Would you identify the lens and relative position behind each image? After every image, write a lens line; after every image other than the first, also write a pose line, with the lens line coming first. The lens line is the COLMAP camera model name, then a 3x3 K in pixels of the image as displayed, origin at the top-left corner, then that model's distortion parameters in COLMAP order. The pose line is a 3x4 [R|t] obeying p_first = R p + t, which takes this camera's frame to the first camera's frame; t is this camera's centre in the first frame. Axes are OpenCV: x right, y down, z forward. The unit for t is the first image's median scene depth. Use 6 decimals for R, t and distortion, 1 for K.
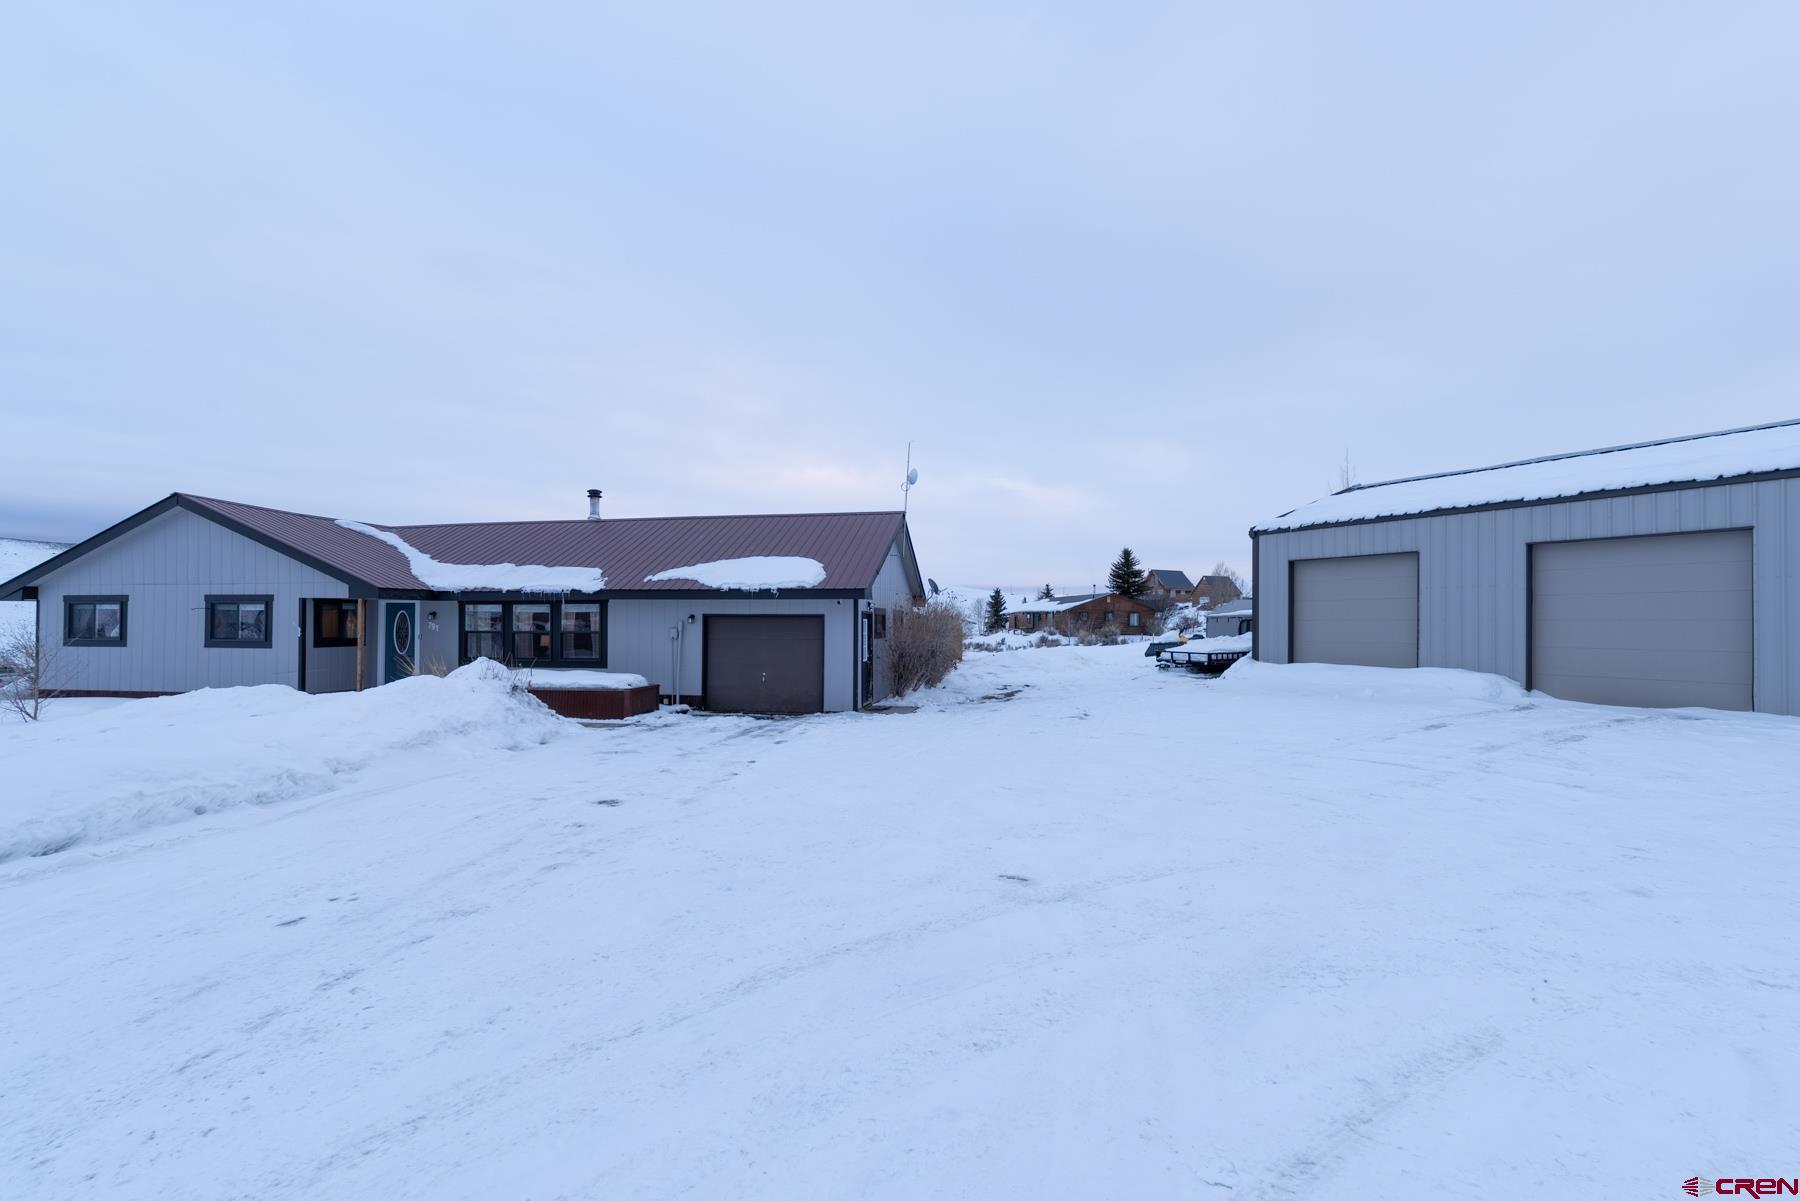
lens RADIAL K [[778.9, 0, 902.3], [0, 778.9, 607.3], [0, 0, 1]] dist [0.004009, 0.000646]
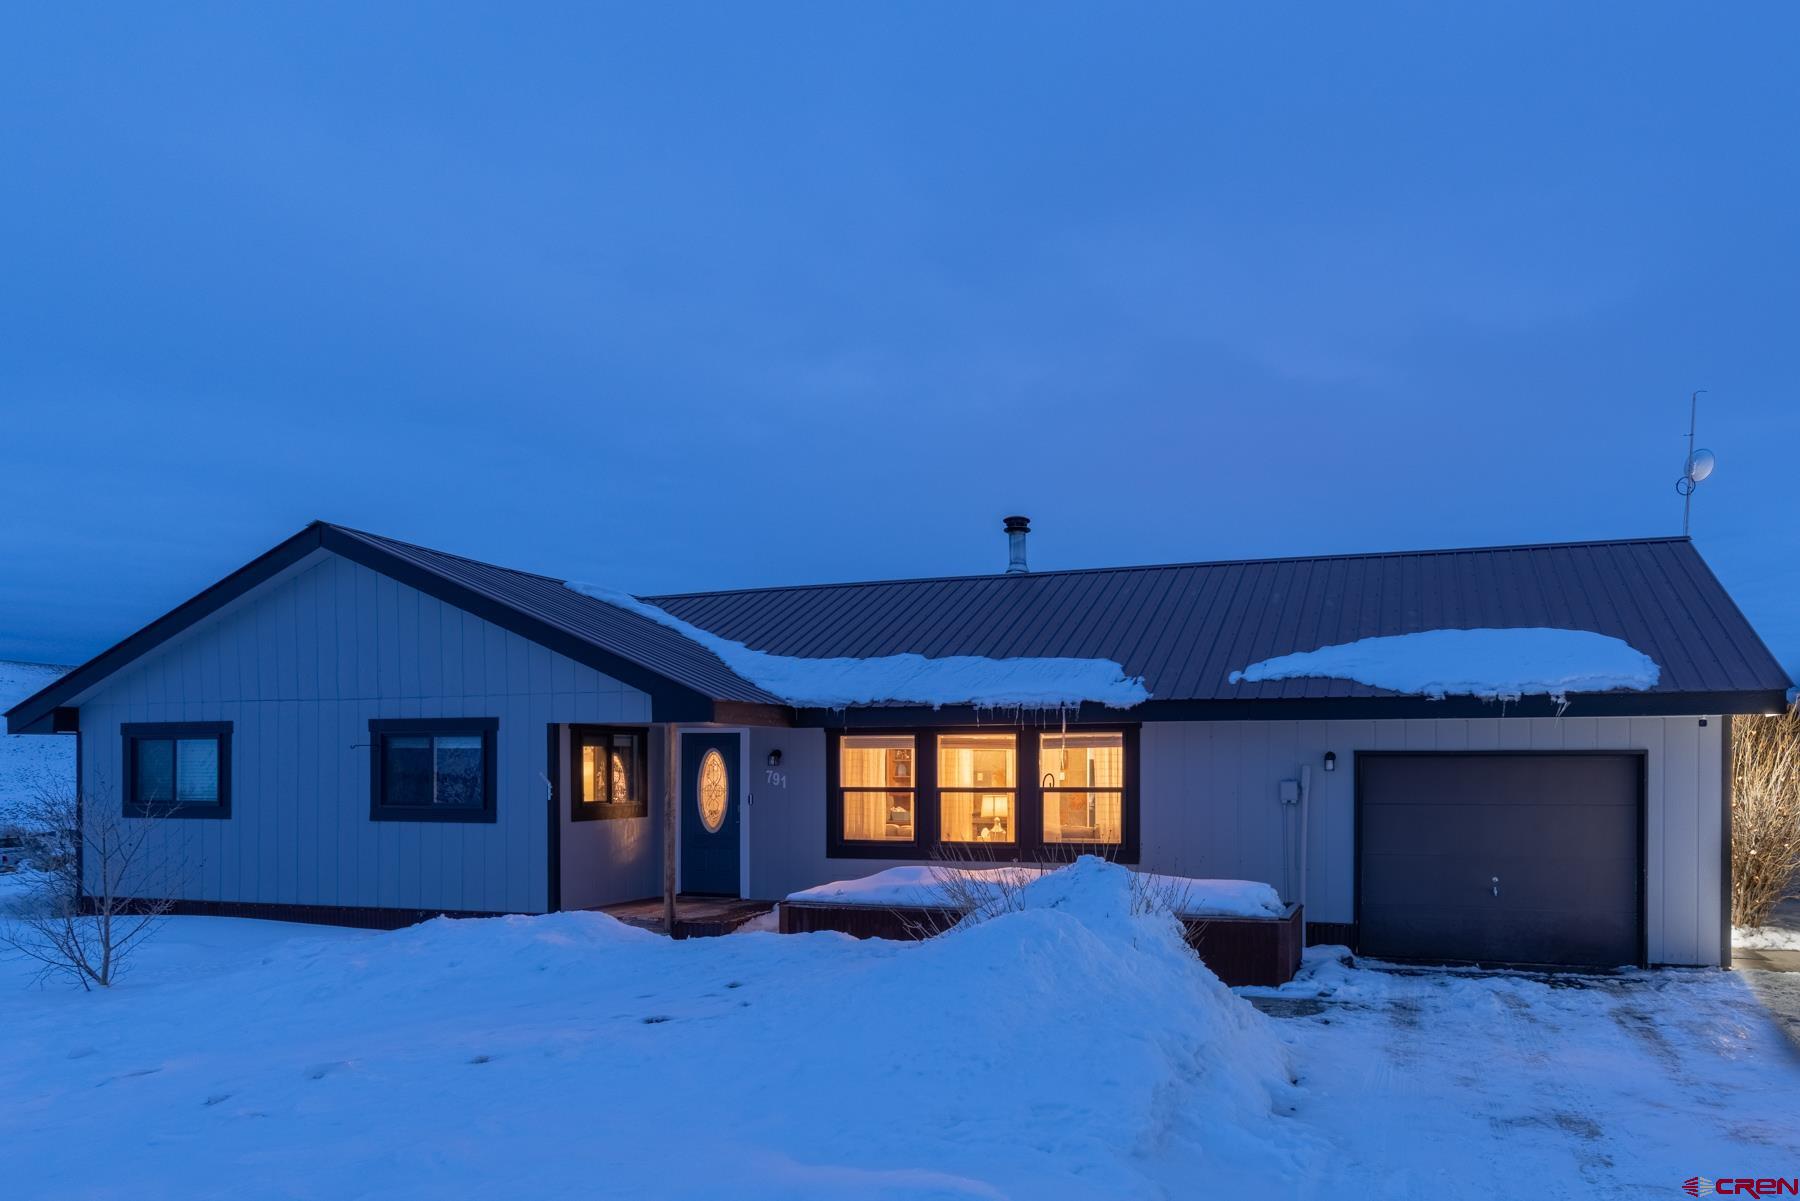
lens RADIAL K [[972.5, 0, 899.4], [0, 972.5, 763.9], [0, 0, 1]] dist [-0.004815, -0.001128]
pose [[0.995218, -0.004841, -0.097556, -0.475909], [0.006556, 0.999829, 0.017269, 0.004642], [0.097455, -0.017826, 0.995080, 0.390298]]
